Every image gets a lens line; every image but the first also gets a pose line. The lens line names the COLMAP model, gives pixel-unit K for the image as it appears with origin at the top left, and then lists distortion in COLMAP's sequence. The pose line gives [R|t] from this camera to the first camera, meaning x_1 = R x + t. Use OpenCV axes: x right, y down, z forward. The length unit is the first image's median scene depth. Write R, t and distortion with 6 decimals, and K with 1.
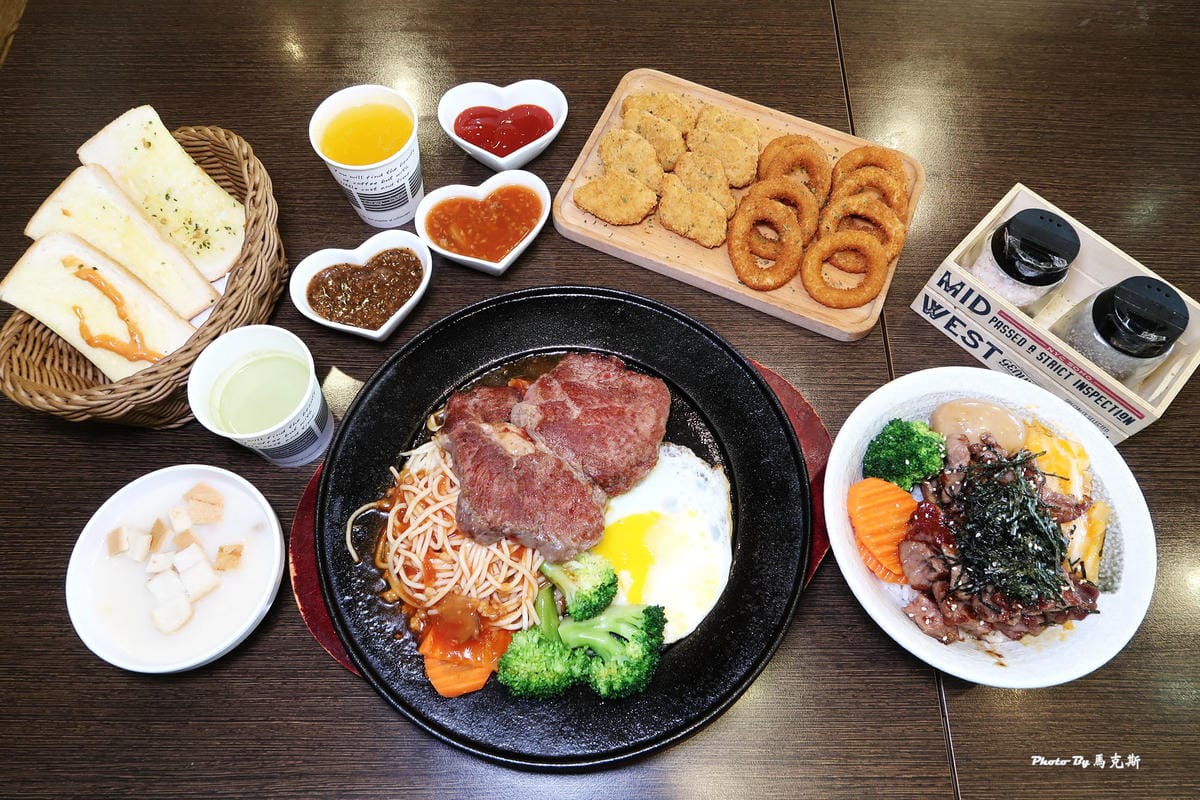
lens RADIAL K [[810.9, 0, 600.0], [0, 810.9, 400.0], [0, 0, 1]] dist [-0.024543, 0.004146]
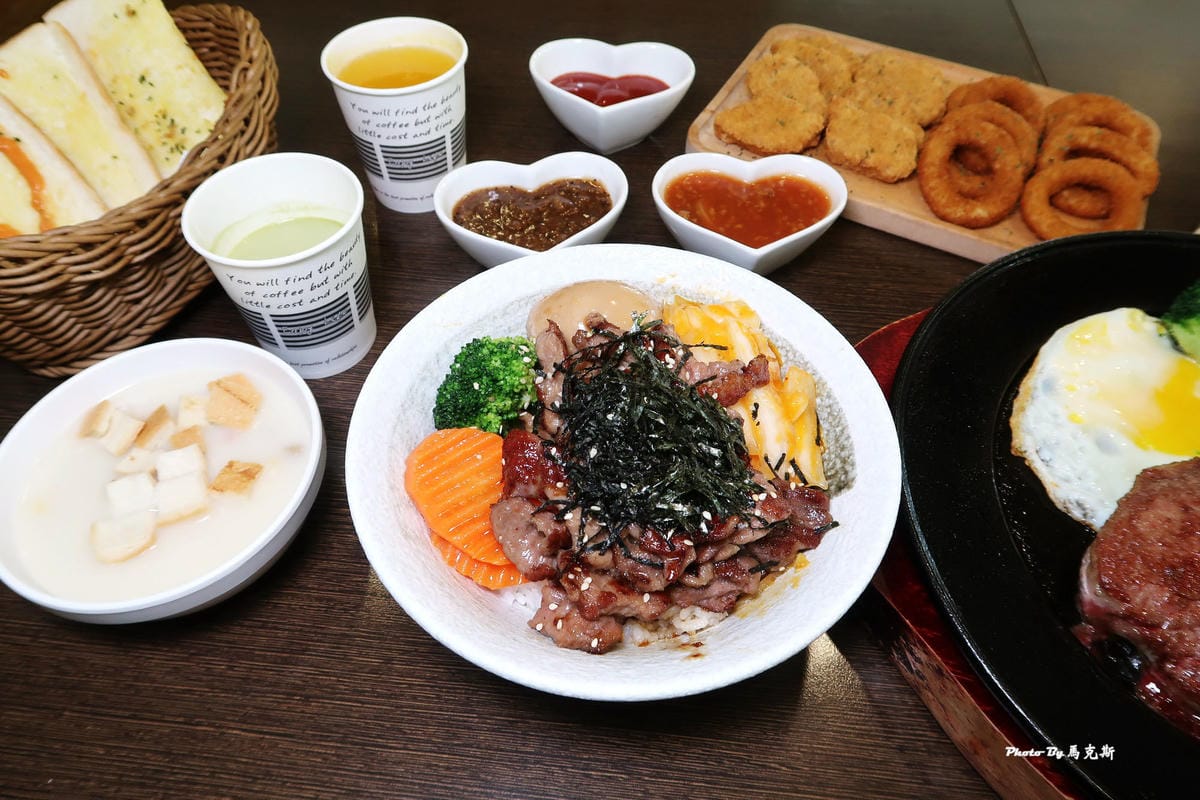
lens RADIAL K [[810.9, 0, 600.0], [0, 810.9, 400.0], [0, 0, 1]] dist [-0.024543, 0.004146]
pose [[0.994314, 0.075790, -0.074797, -0.068521], [-0.092178, 0.964293, -0.248279, 0.233755], [0.053310, 0.253762, 0.965797, 0.309561]]
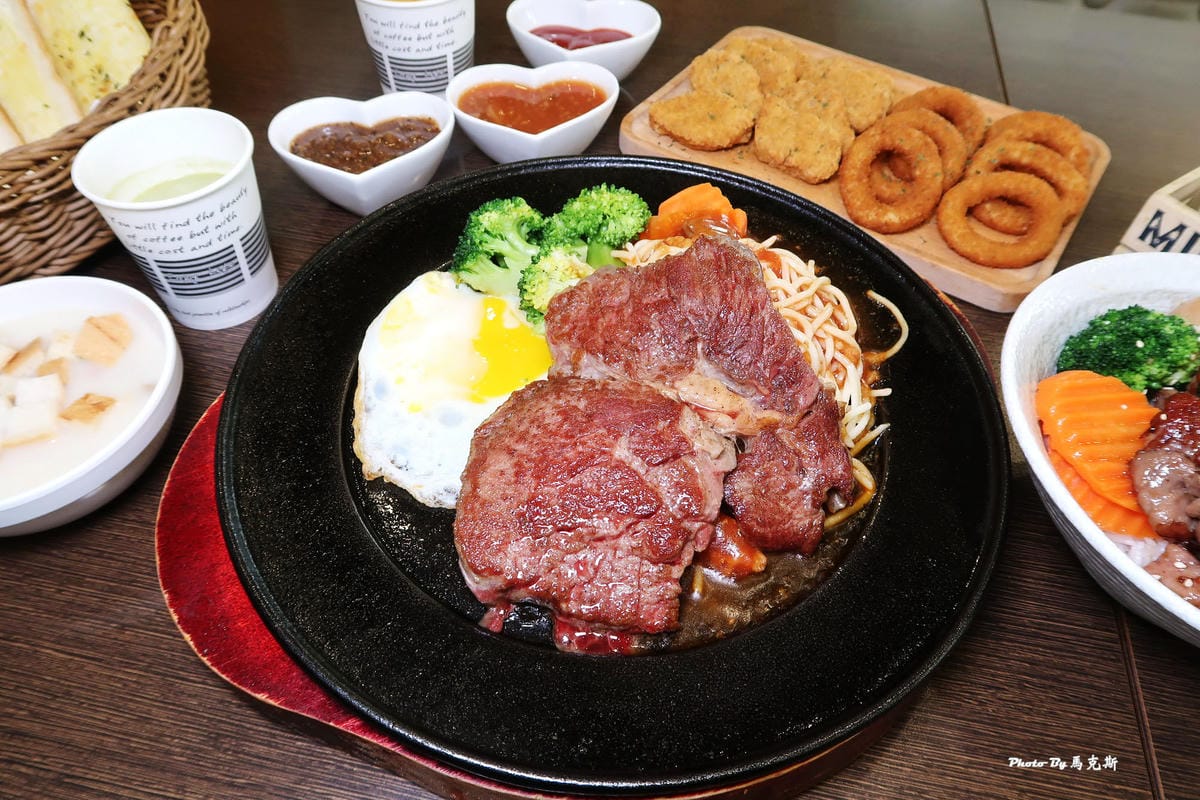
lens RADIAL K [[810.9, 0, 600.0], [0, 810.9, 400.0], [0, 0, 1]] dist [-0.024543, 0.004146]
pose [[0.980432, 0.156810, -0.119013, 0.062003], [-0.182666, 0.950059, -0.253023, 0.241644], [0.073392, 0.269812, 0.960112, 0.322681]]
